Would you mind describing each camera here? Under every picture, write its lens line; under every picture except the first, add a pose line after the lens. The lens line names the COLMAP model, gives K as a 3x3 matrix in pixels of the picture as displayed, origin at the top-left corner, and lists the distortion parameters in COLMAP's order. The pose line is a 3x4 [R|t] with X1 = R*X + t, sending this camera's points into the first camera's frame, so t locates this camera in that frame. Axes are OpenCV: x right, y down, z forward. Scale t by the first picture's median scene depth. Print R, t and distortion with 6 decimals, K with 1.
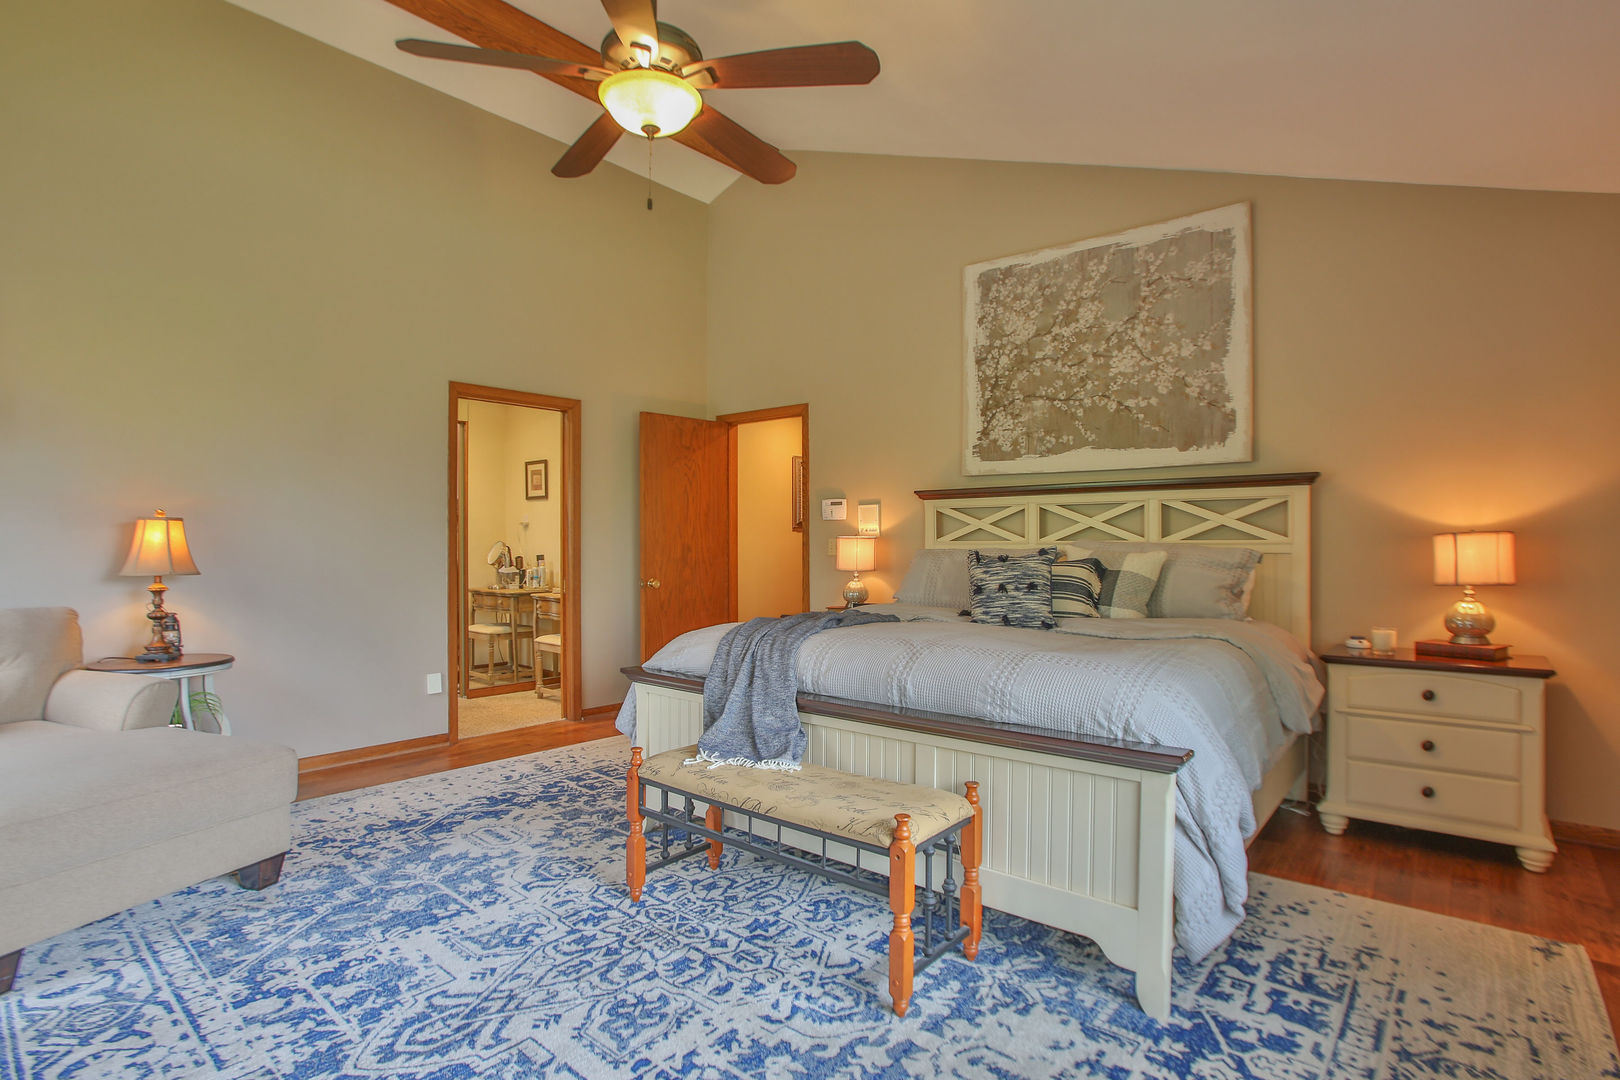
lens RADIAL K [[811.8, 0, 810.5], [0, 811.8, 544.0], [0, 0, 1]] dist [-0.018911, 0.006494]
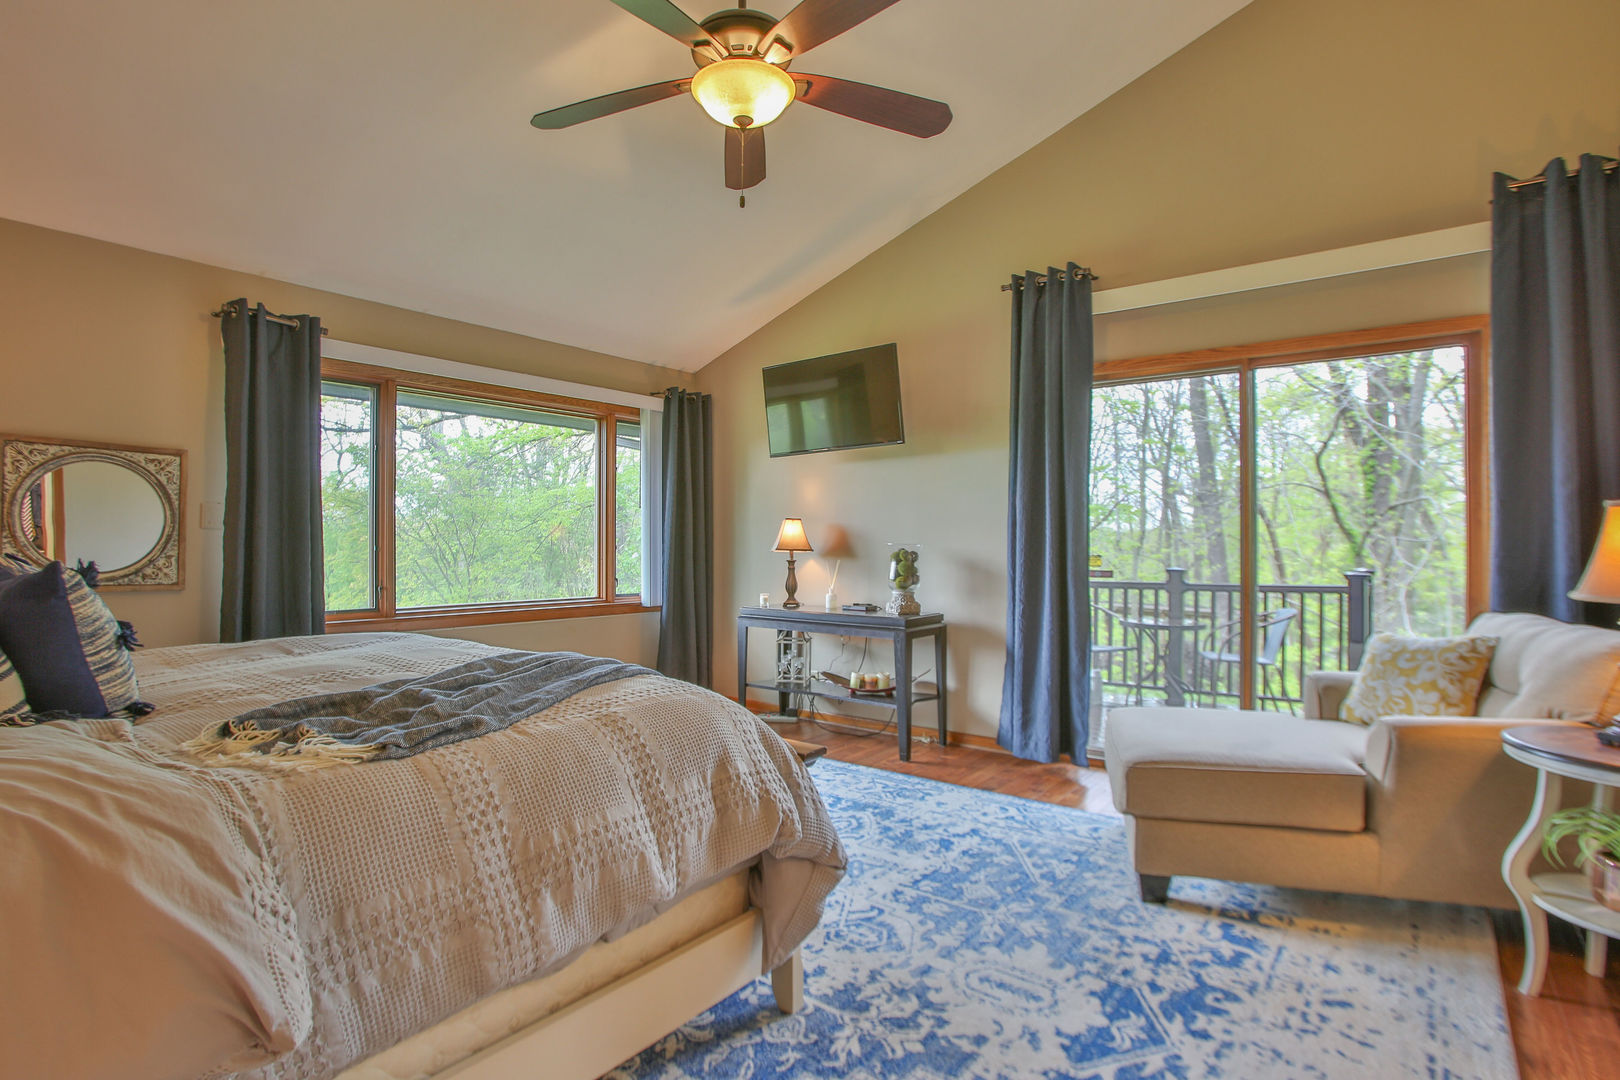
lens RADIAL K [[811.8, 0, 809.8], [0, 811.8, 542.1], [0, 0, 1]] dist [-0.018911, 0.006494]
pose [[-0.999193, 0.000433, -0.040159, -0.224223], [0.000393, 0.999999, 0.001025, -0.004829], [0.040159, 0.001008, -0.999193, 1.859138]]
